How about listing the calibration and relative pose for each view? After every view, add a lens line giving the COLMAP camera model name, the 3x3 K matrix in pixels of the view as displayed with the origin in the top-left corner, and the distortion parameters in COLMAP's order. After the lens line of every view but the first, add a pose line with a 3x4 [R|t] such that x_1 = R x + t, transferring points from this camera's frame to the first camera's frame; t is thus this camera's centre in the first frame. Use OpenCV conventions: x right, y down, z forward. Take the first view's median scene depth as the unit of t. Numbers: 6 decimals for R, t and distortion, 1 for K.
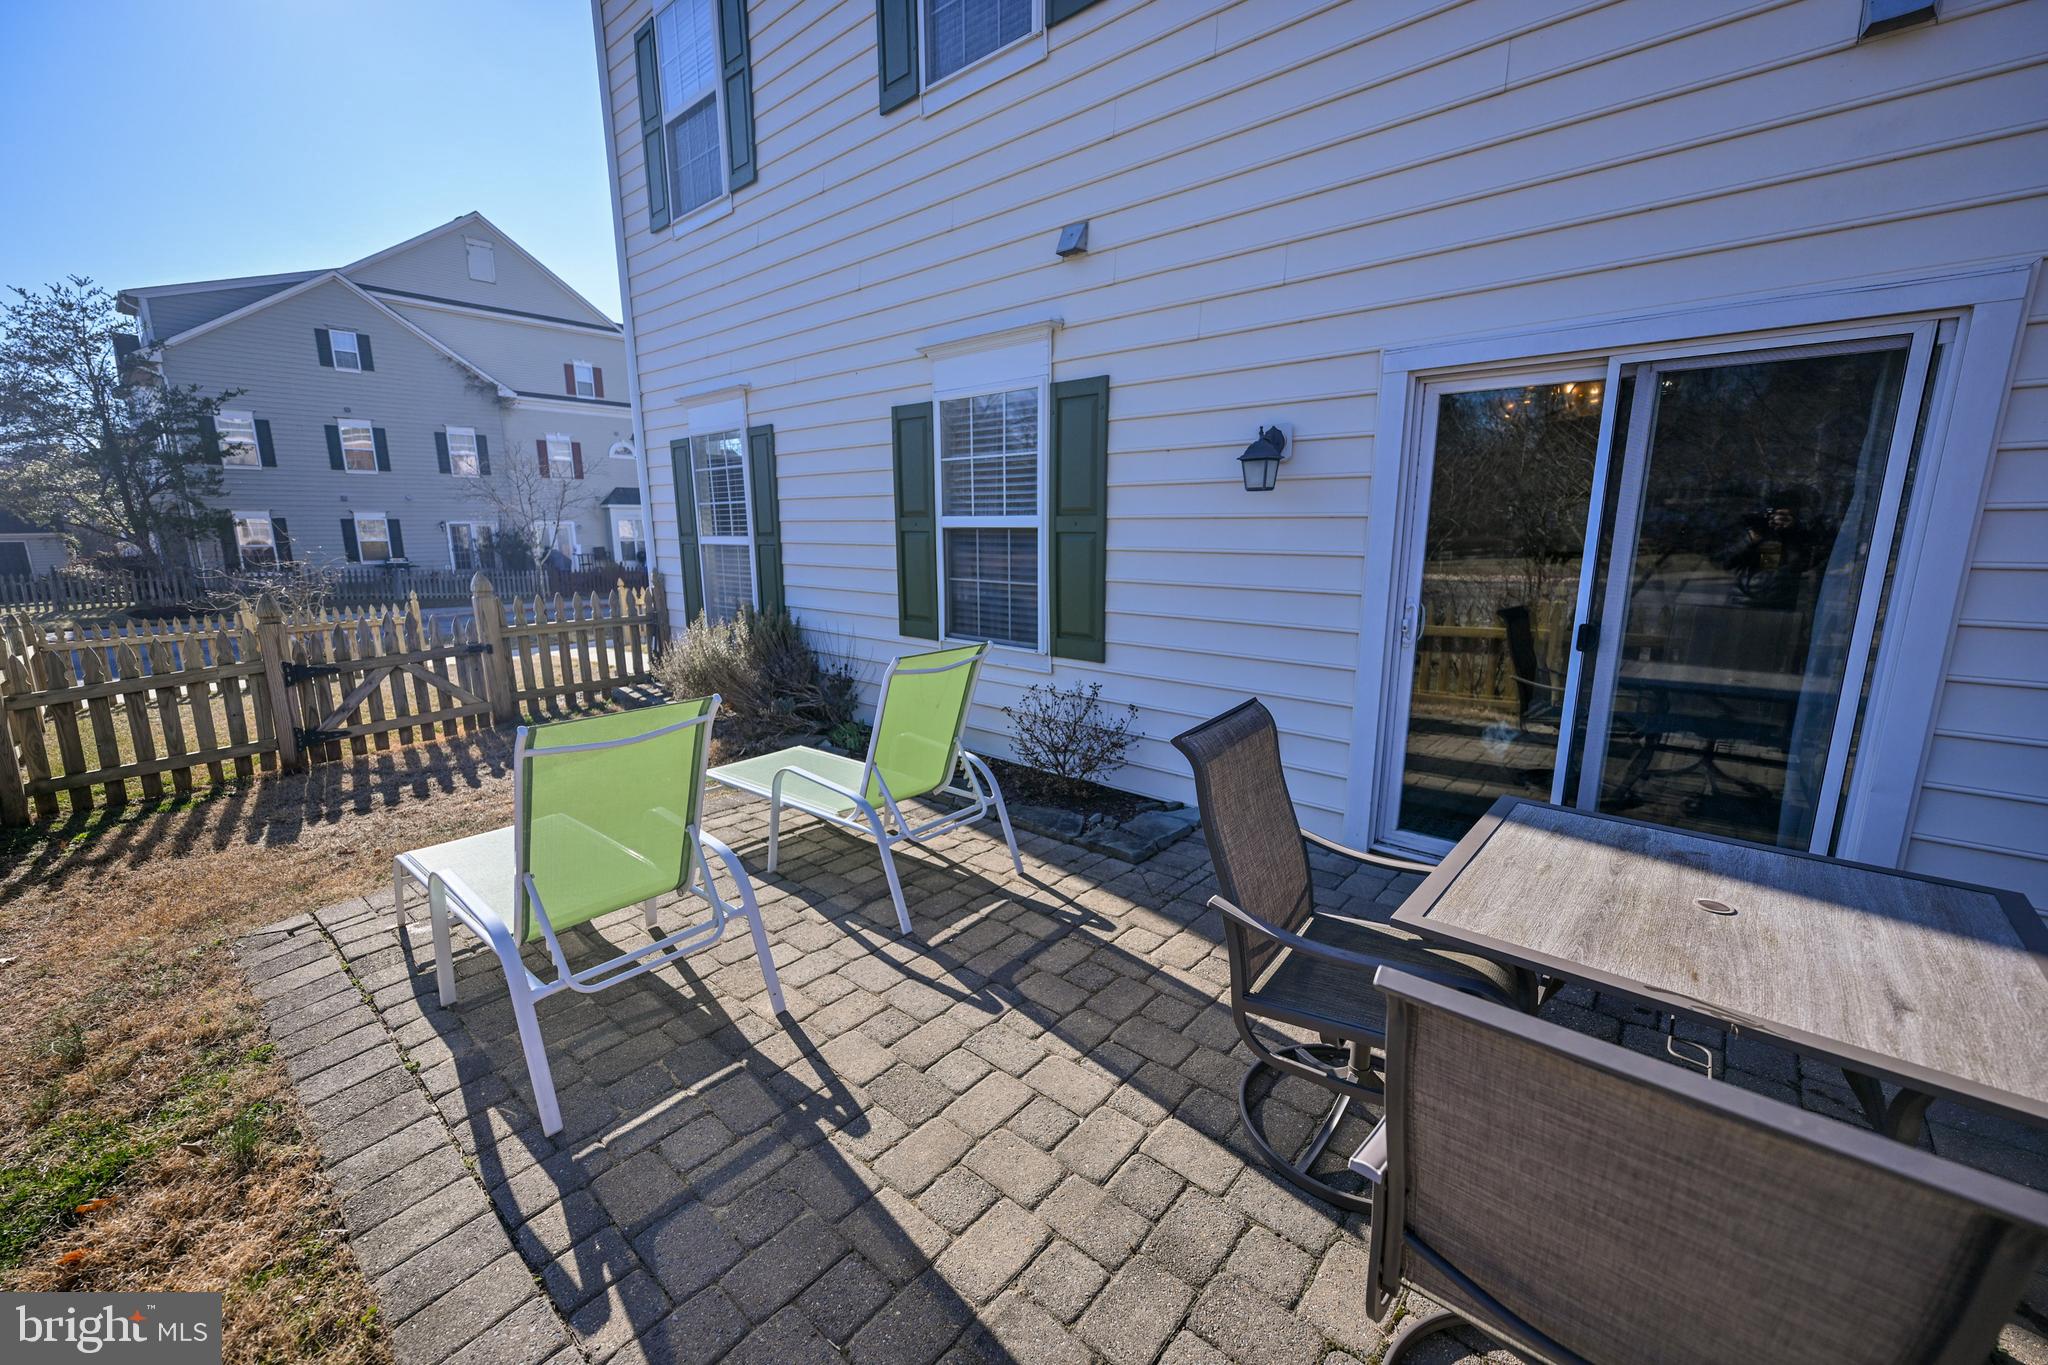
lens RADIAL K [[804.1, 0, 1024.0], [0, 804.1, 682.5], [0, 0, 1]] dist [-0.000609, -0.000226]
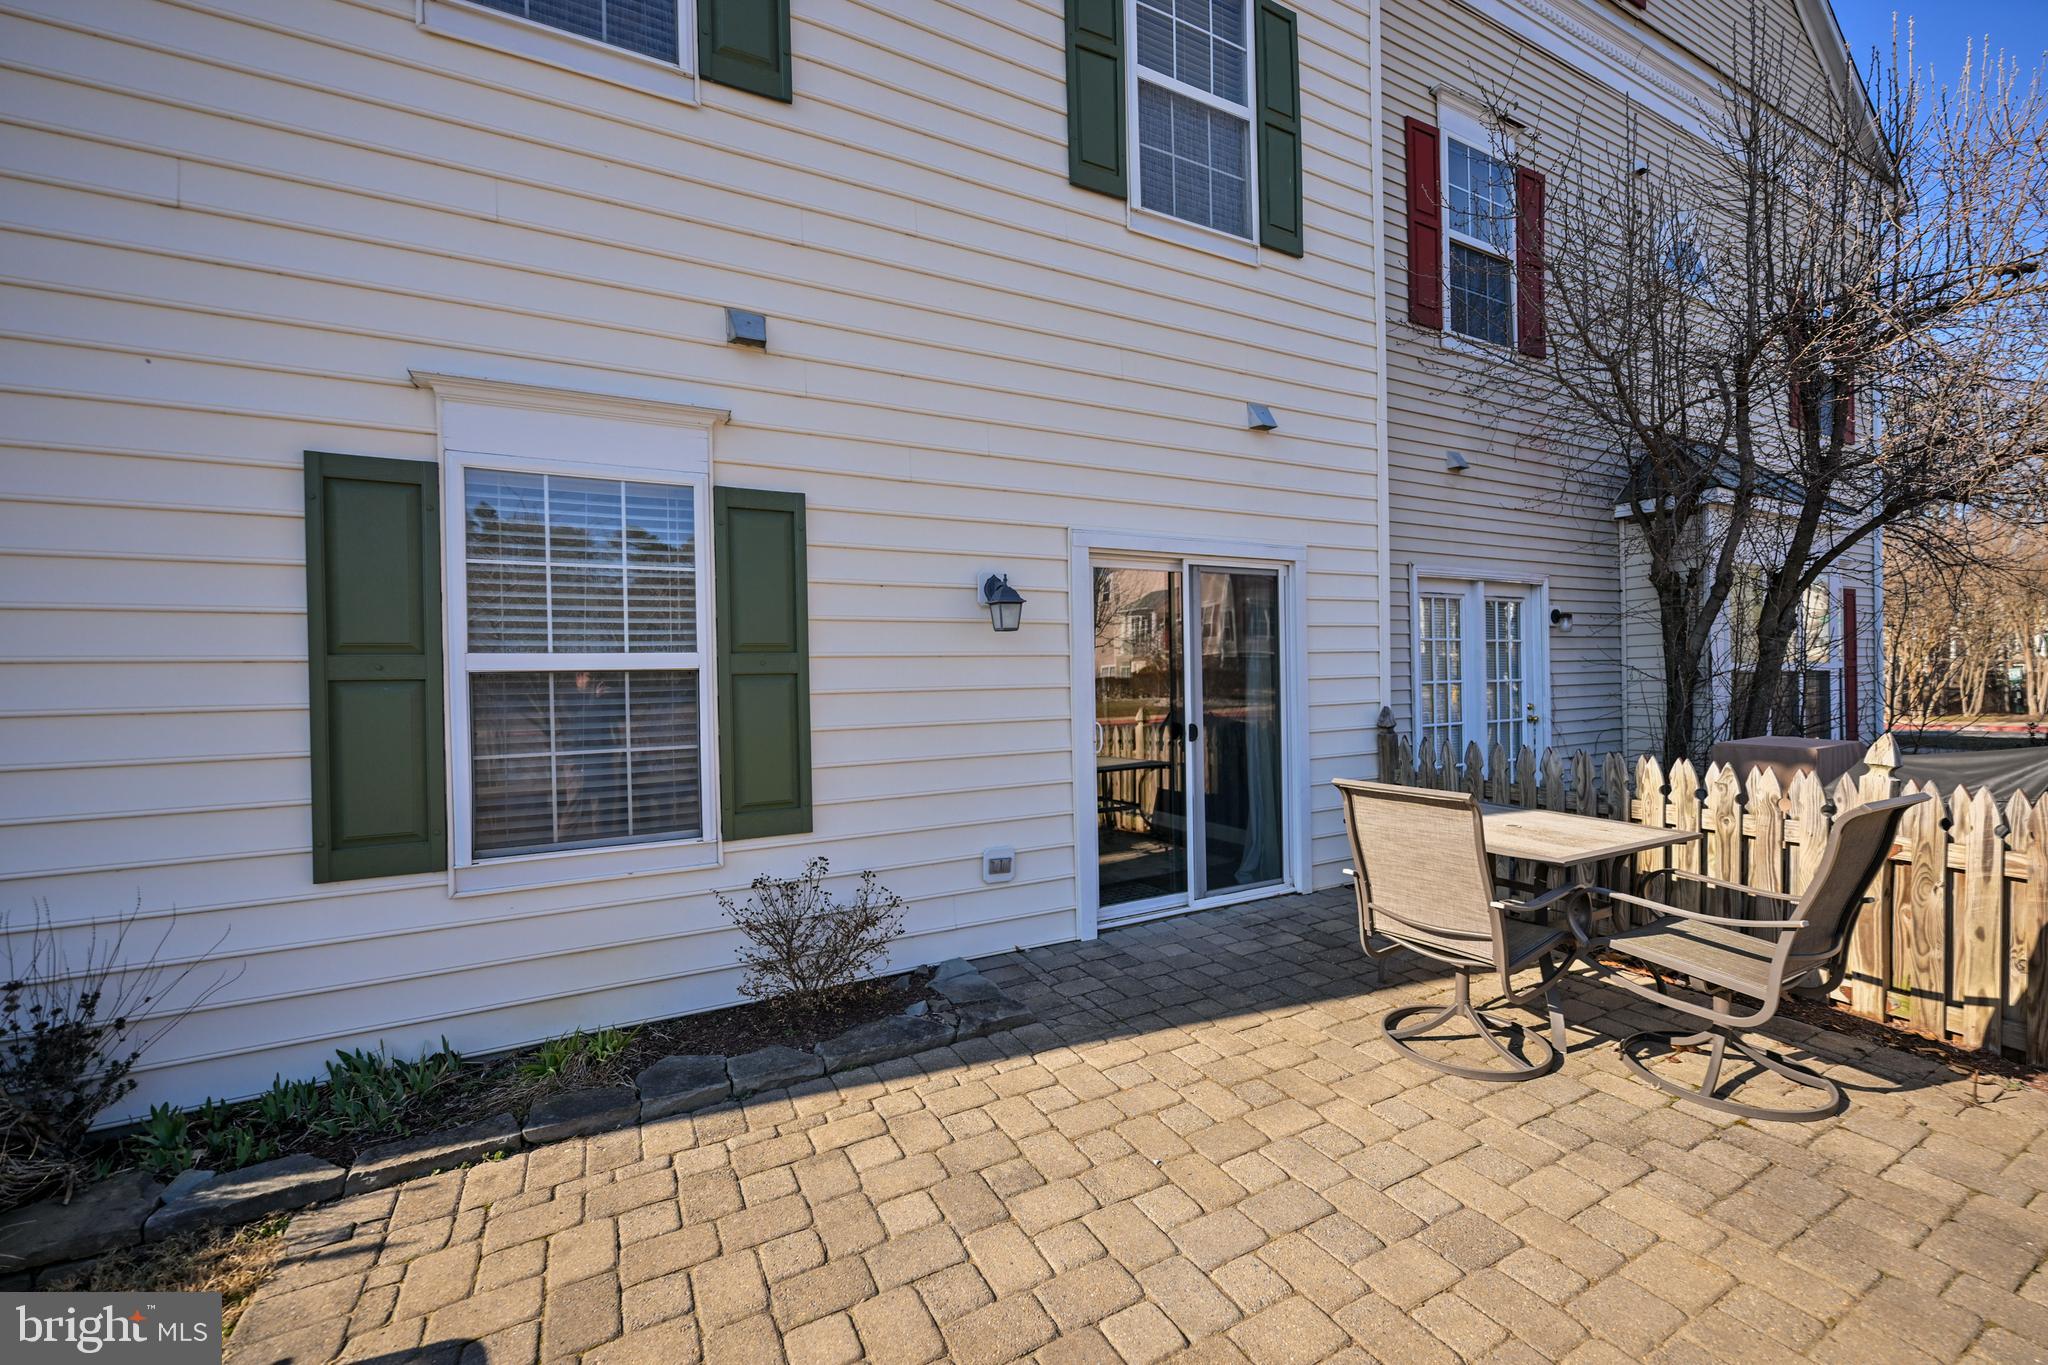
lens RADIAL K [[811.4, 0, 1026.2], [0, 811.4, 677.9], [0, 0, 1]] dist [-0.000450, 0.000169]
pose [[0.362427, -0.012971, 0.931922, -0.566179], [0.195785, 0.978652, -0.062520, -0.080115], [-0.911216, 0.205116, 0.357229, 0.465902]]
